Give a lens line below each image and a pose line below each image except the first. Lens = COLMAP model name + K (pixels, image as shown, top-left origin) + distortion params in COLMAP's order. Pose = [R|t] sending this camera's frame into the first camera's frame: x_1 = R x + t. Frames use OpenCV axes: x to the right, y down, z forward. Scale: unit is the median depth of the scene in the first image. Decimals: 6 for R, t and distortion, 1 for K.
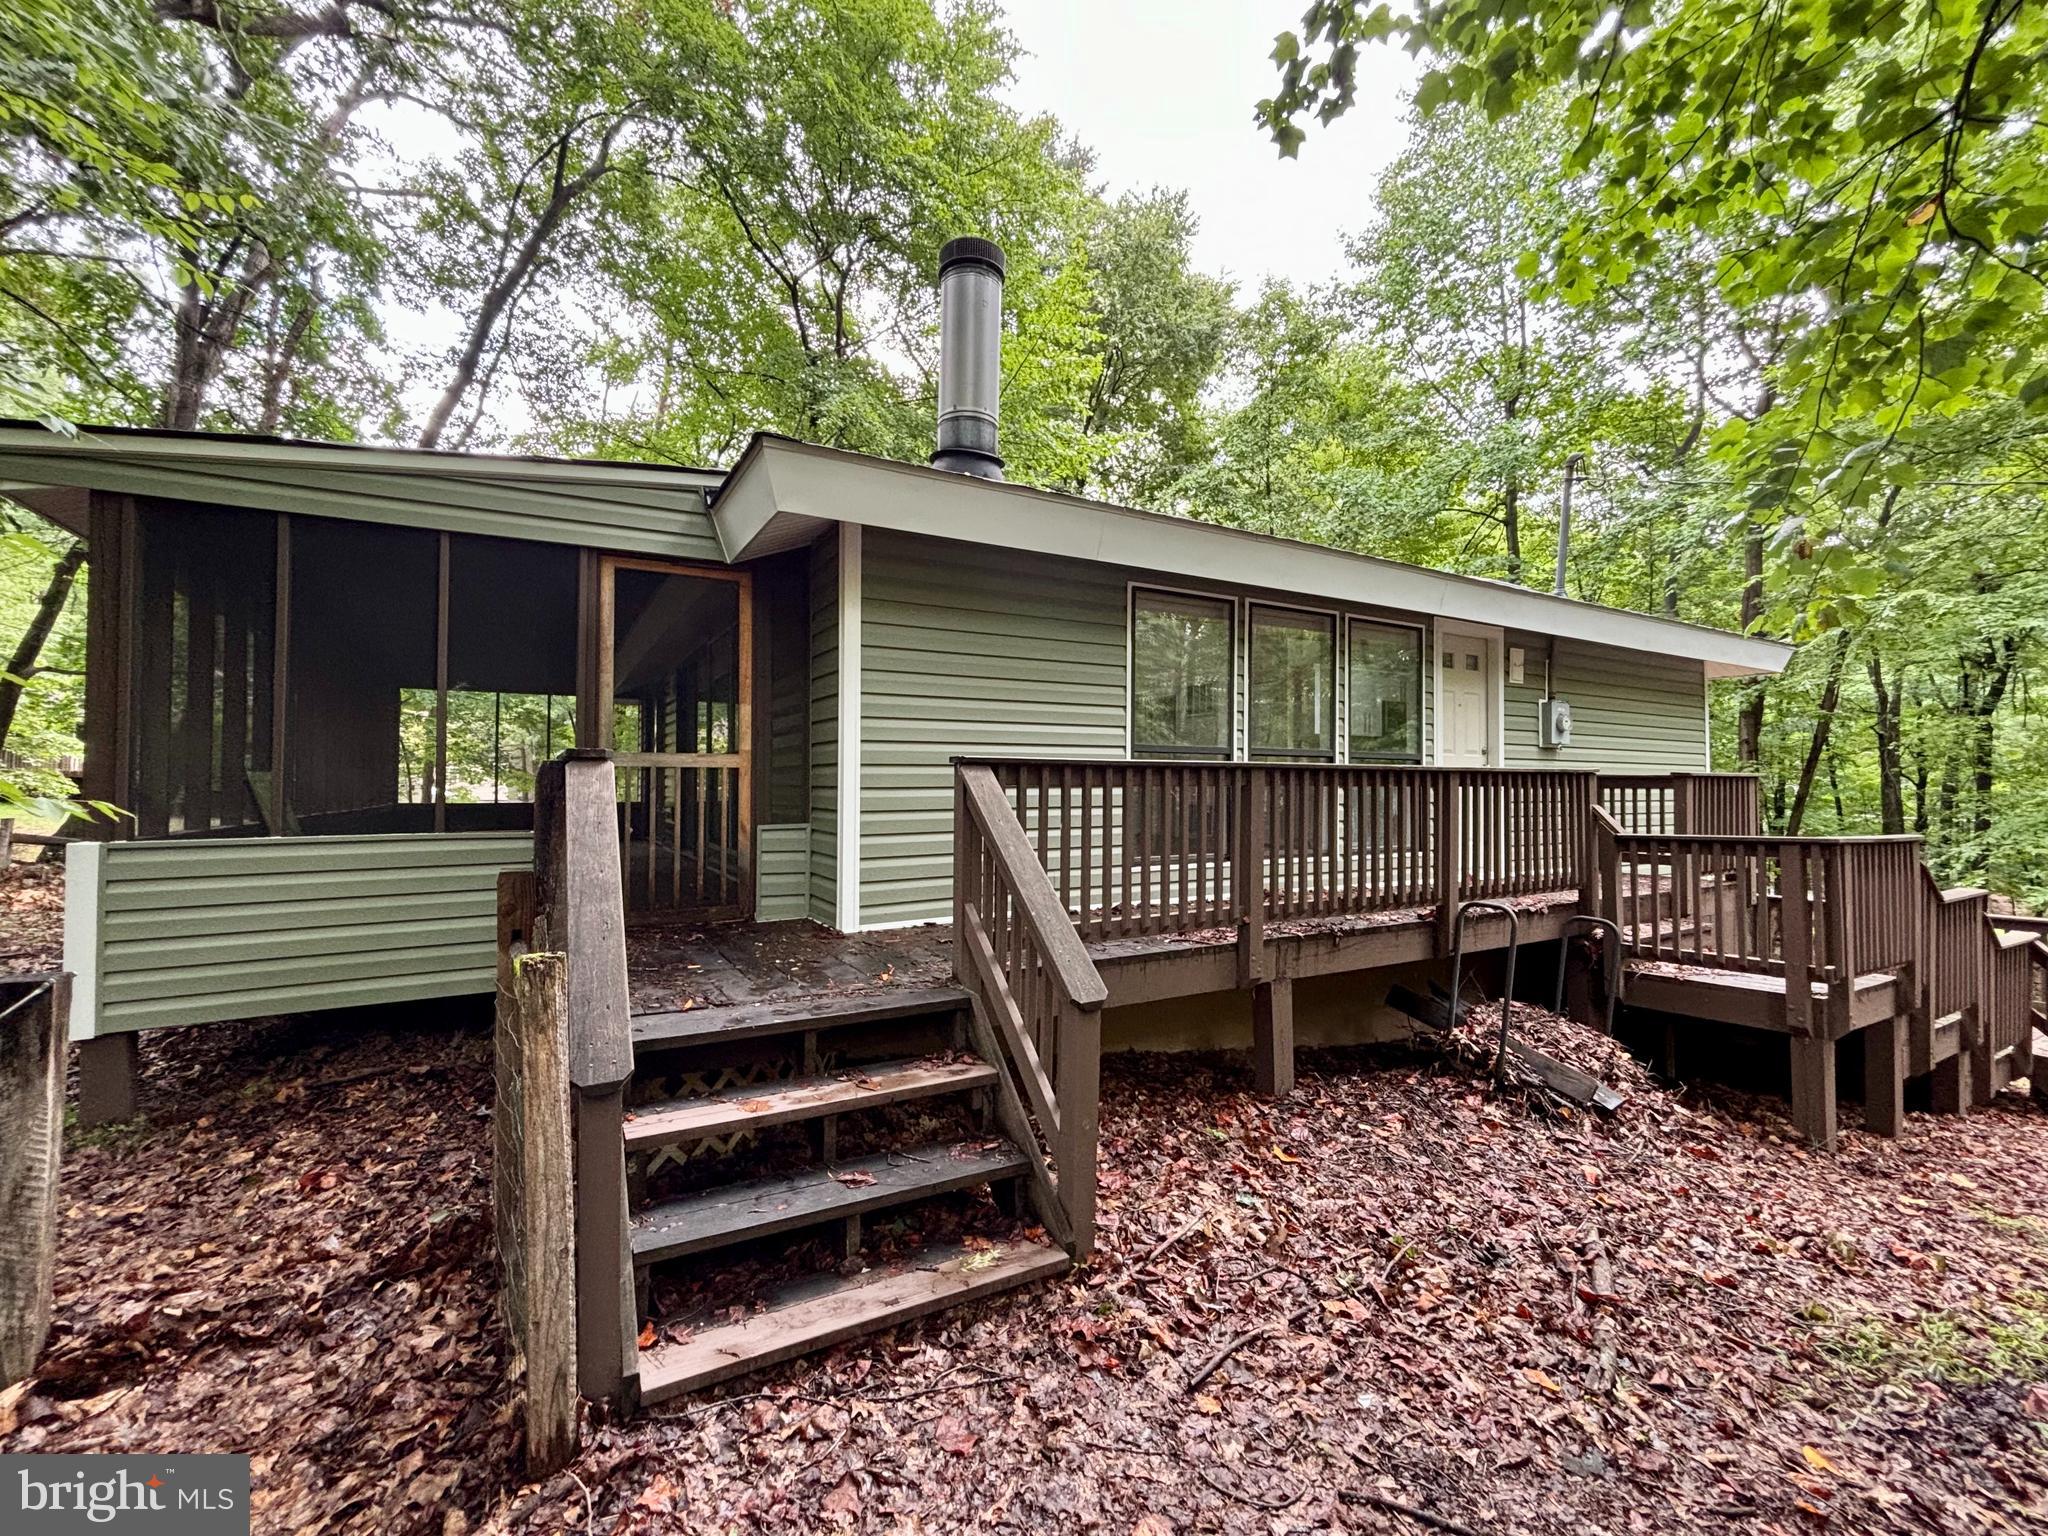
lens RADIAL K [[851.2, 0, 1024.0], [0, 851.2, 768.0], [0, 0, 1]] dist [-0.001218, 0.000123]
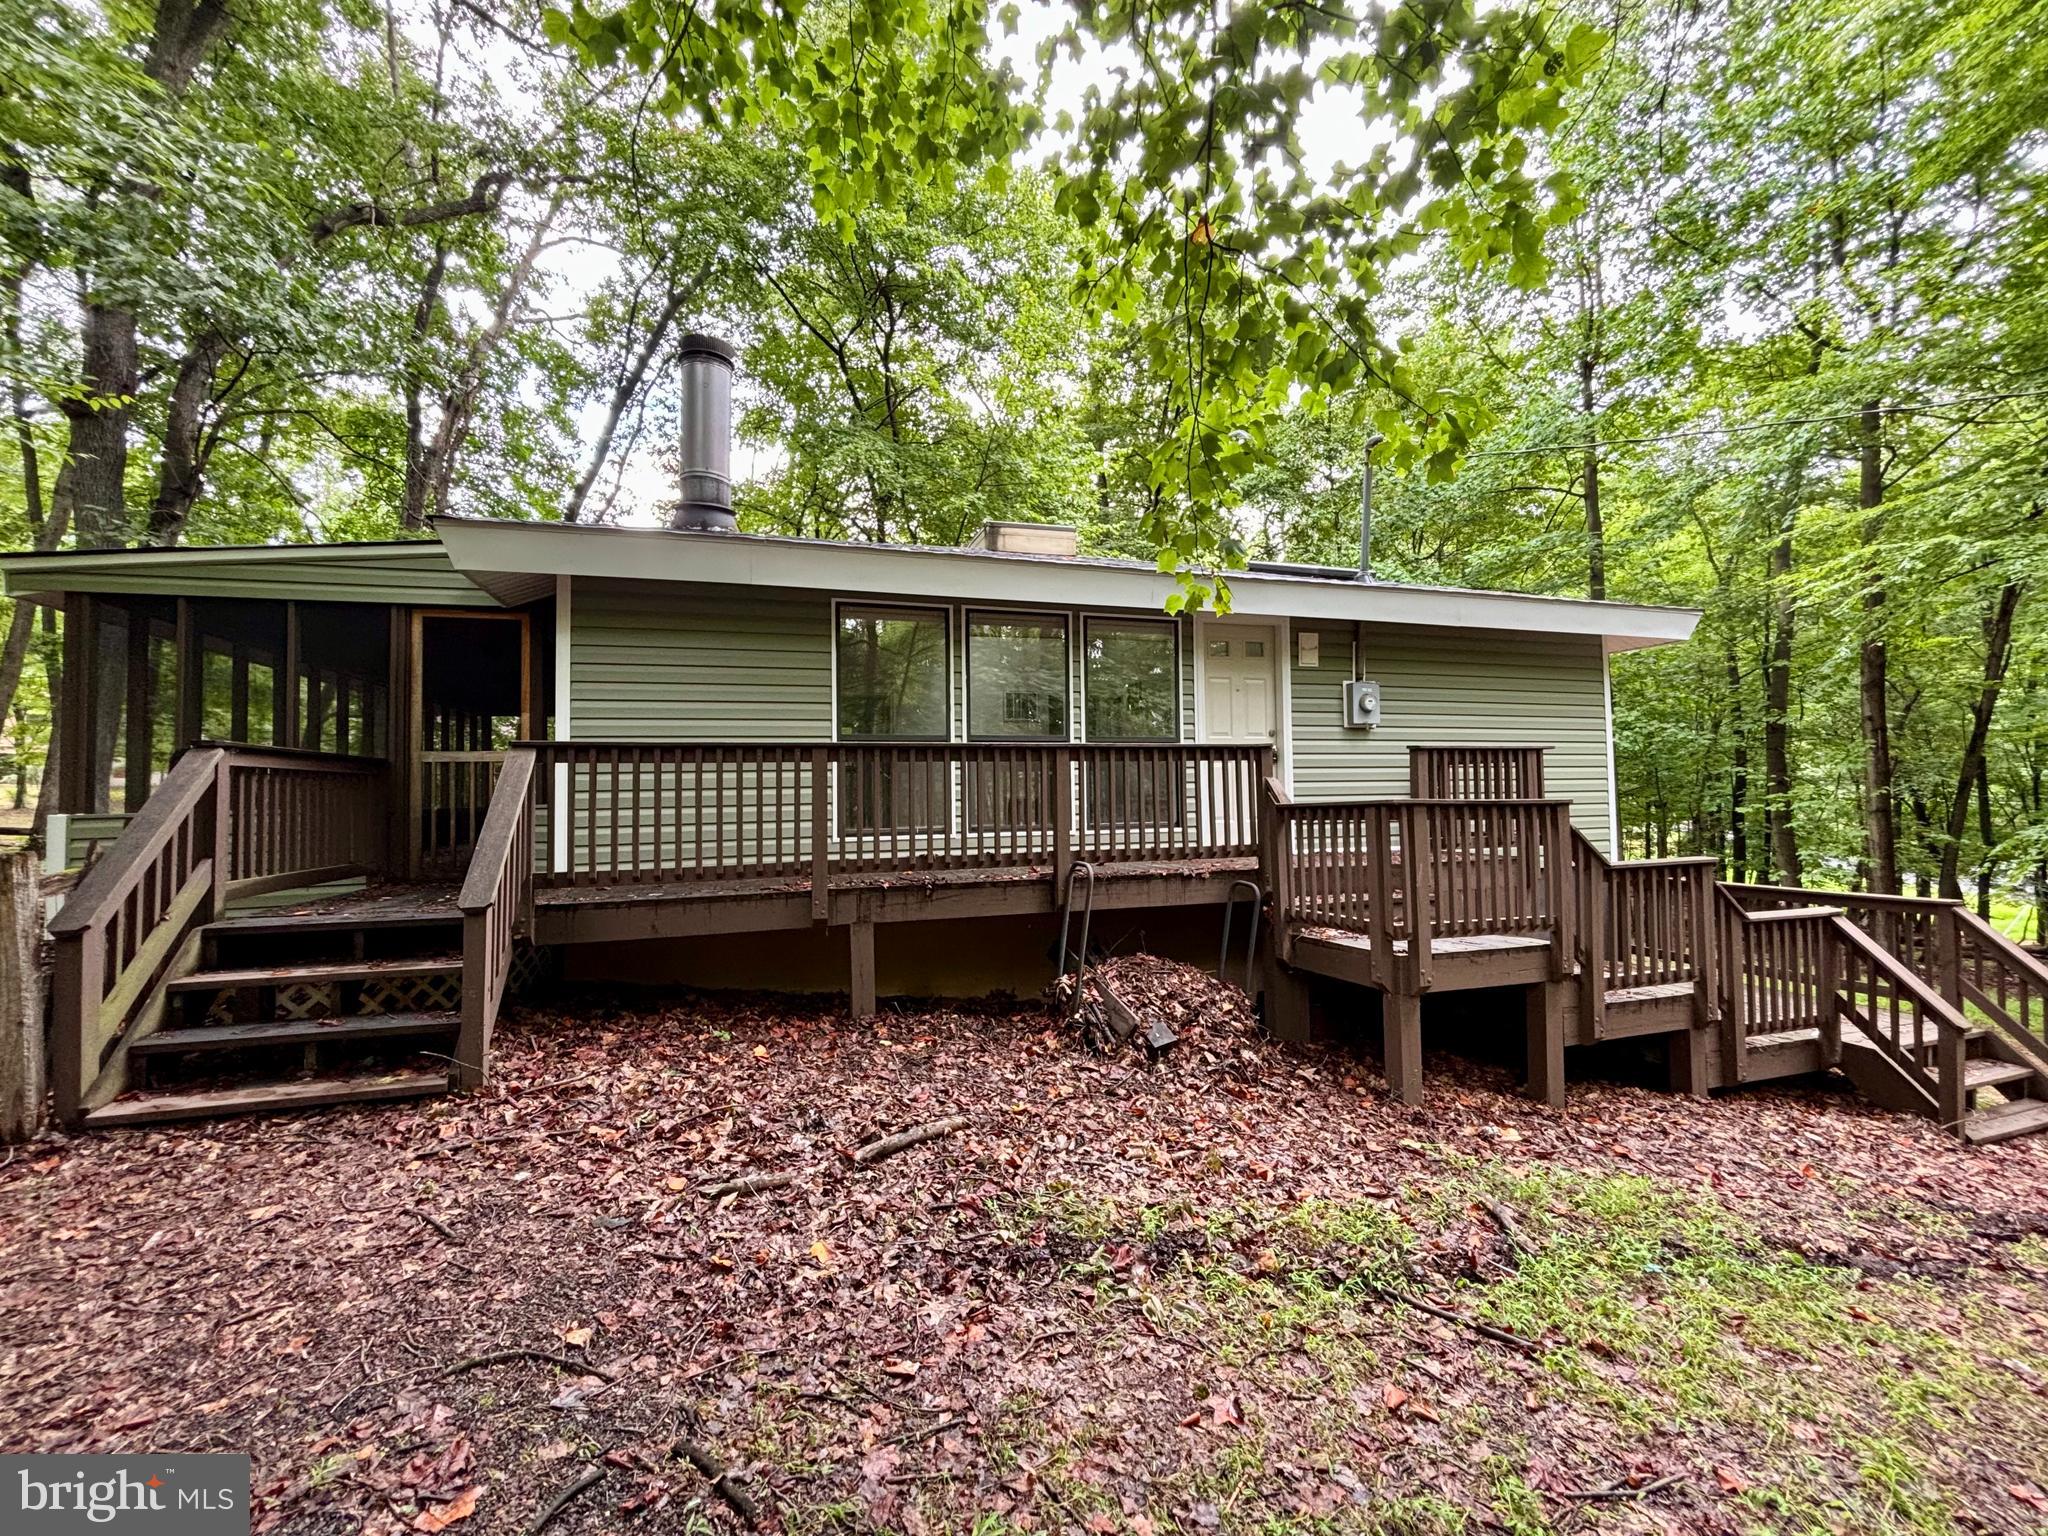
lens RADIAL K [[819.3, 0, 1024.0], [0, 819.3, 768.0], [0, 0, 1]] dist [-0.001590, -0.000017]
pose [[0.975615, -0.024888, -0.218073, 0.704440], [0.022590, 0.999660, -0.013024, 0.044786], [0.218323, 0.007781, 0.975846, -0.072564]]
